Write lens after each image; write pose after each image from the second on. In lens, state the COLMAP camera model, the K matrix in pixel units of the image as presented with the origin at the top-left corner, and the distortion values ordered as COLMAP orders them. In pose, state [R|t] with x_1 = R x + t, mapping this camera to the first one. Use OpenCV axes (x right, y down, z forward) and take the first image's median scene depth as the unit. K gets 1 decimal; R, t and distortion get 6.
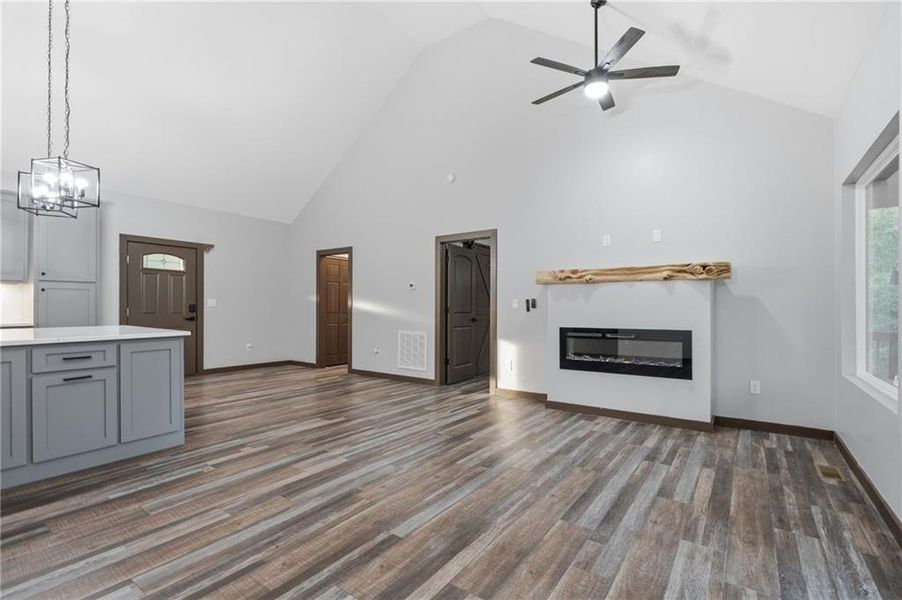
lens RADIAL K [[410.1, 0, 449.4], [0, 410.1, 307.3], [0, 0, 1]] dist [-0.008473, 0.002315]
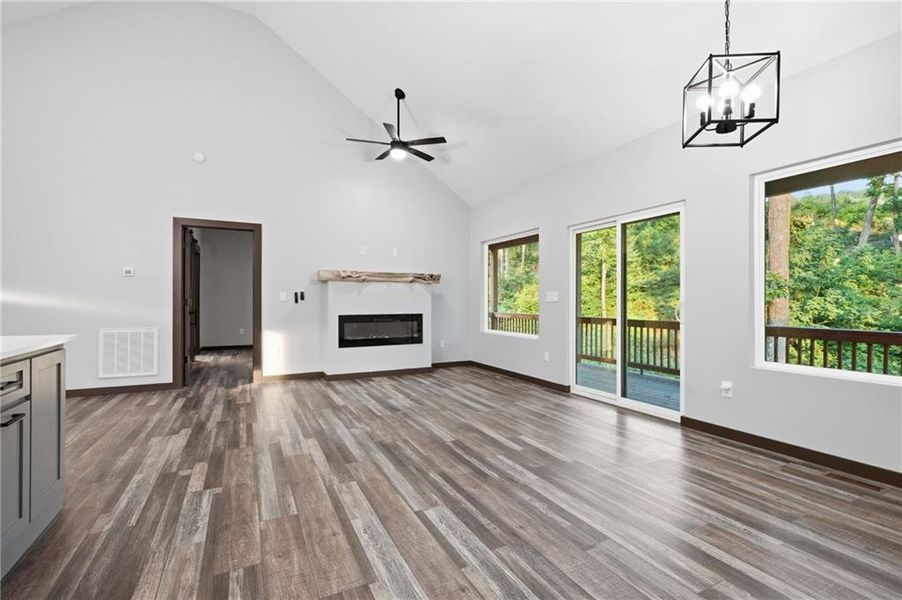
lens RADIAL K [[410.1, 0, 443.7], [0, 410.1, 298.6], [0, 0, 1]] dist [-0.008473, 0.002315]
pose [[0.473152, 0.004978, 0.880967, -0.970488], [-0.002242, 0.999988, -0.004446, 0.003281], [-0.880978, 0.000129, 0.473158, 0.164317]]
